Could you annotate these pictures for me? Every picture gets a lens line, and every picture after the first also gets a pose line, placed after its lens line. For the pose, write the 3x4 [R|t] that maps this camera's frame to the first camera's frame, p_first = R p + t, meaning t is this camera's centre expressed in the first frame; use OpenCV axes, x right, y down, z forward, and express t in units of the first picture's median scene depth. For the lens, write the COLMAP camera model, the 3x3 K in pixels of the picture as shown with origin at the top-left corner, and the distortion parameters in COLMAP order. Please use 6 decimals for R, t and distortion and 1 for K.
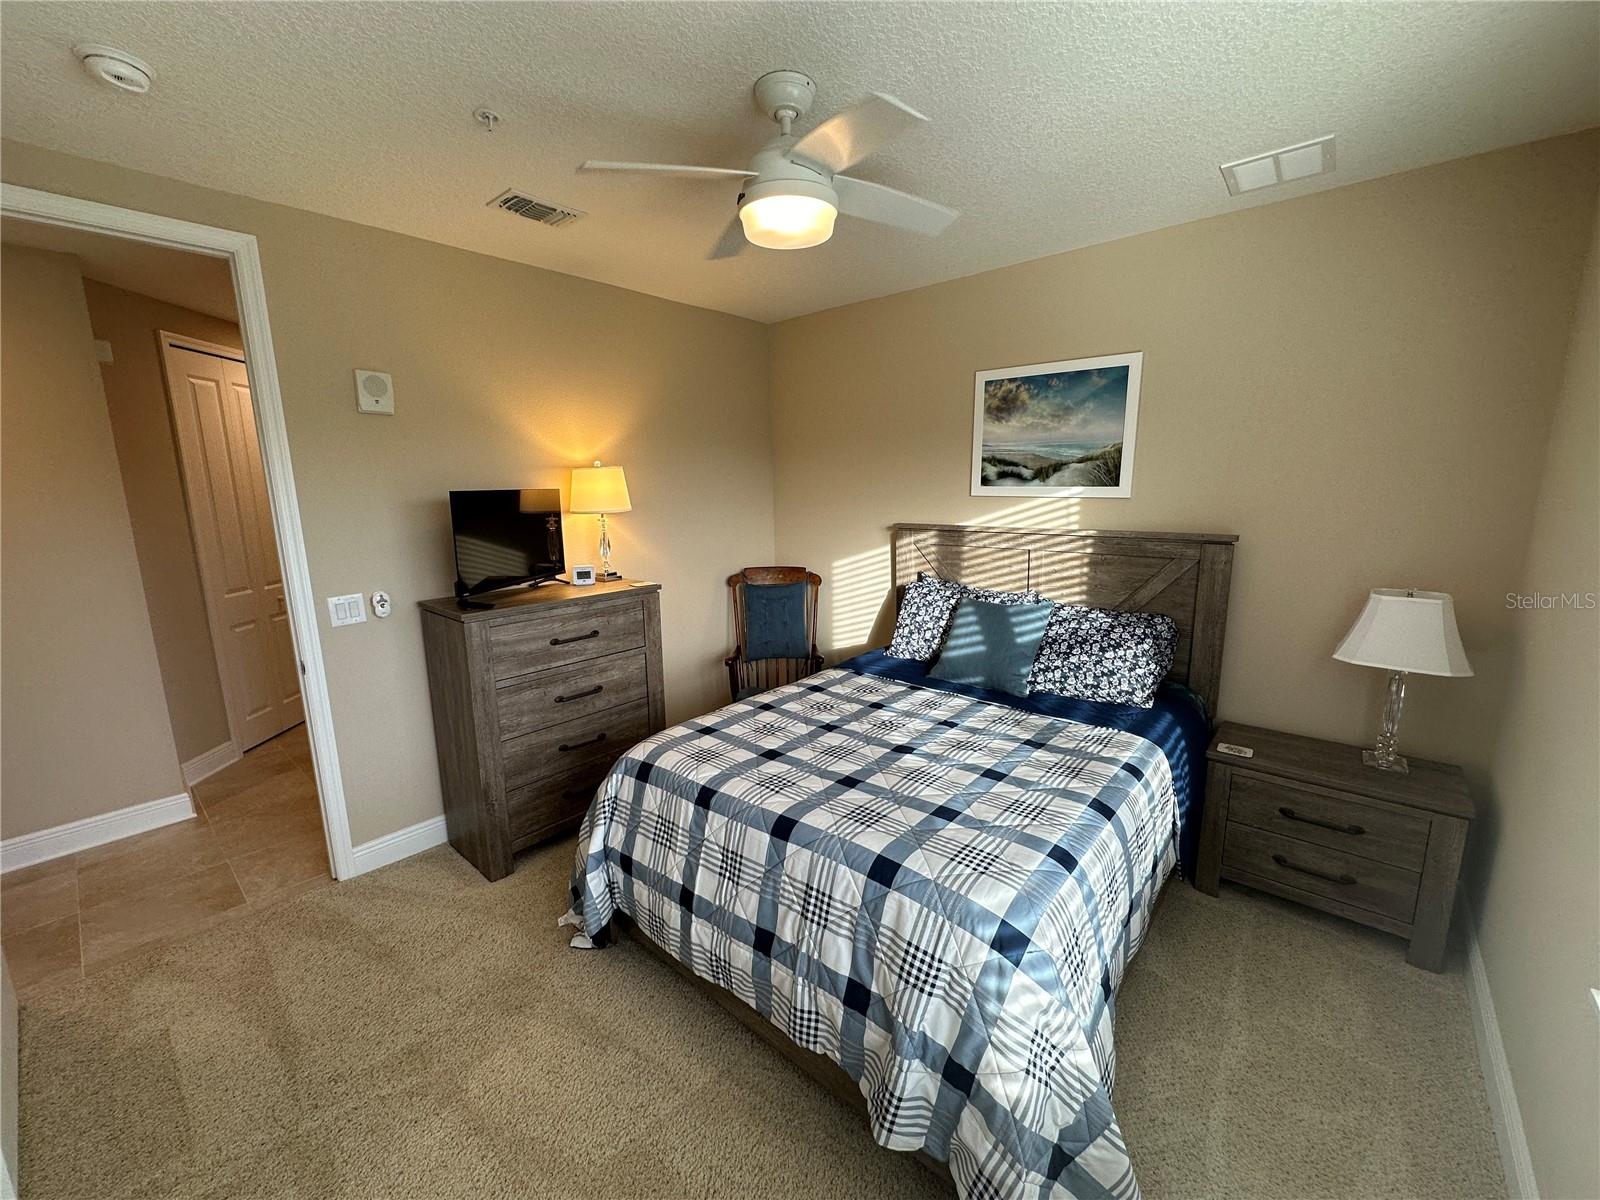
lens RADIAL K [[637.9, 0, 798.1], [0, 637.9, 601.1], [0, 0, 1]] dist [0.001060, 0.000011]
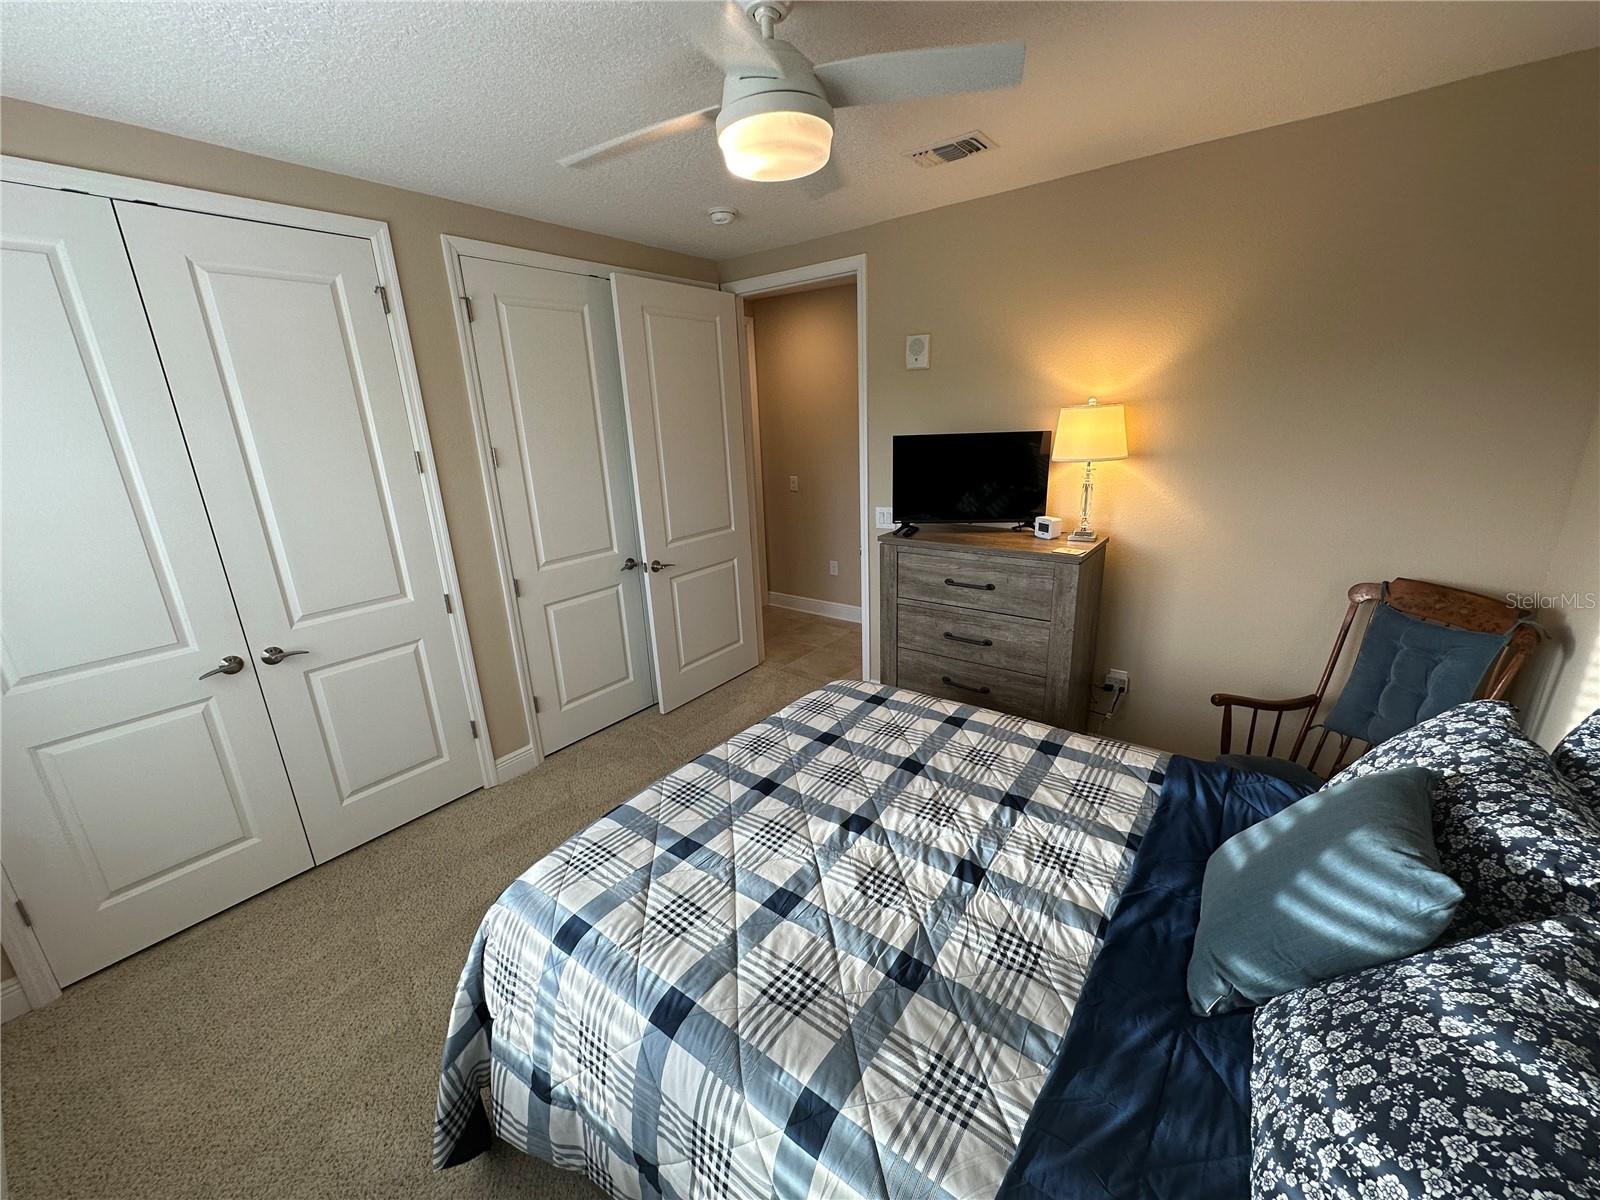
lens RADIAL K [[637.9, 0, 798.1], [0, 637.9, 601.1], [0, 0, 1]] dist [0.001060, 0.000011]
pose [[0.062750, 0.293046, -0.954037, 0.680319], [-0.145016, 0.948453, 0.281793, -0.182909], [0.987438, 0.120668, 0.102012, 0.704261]]
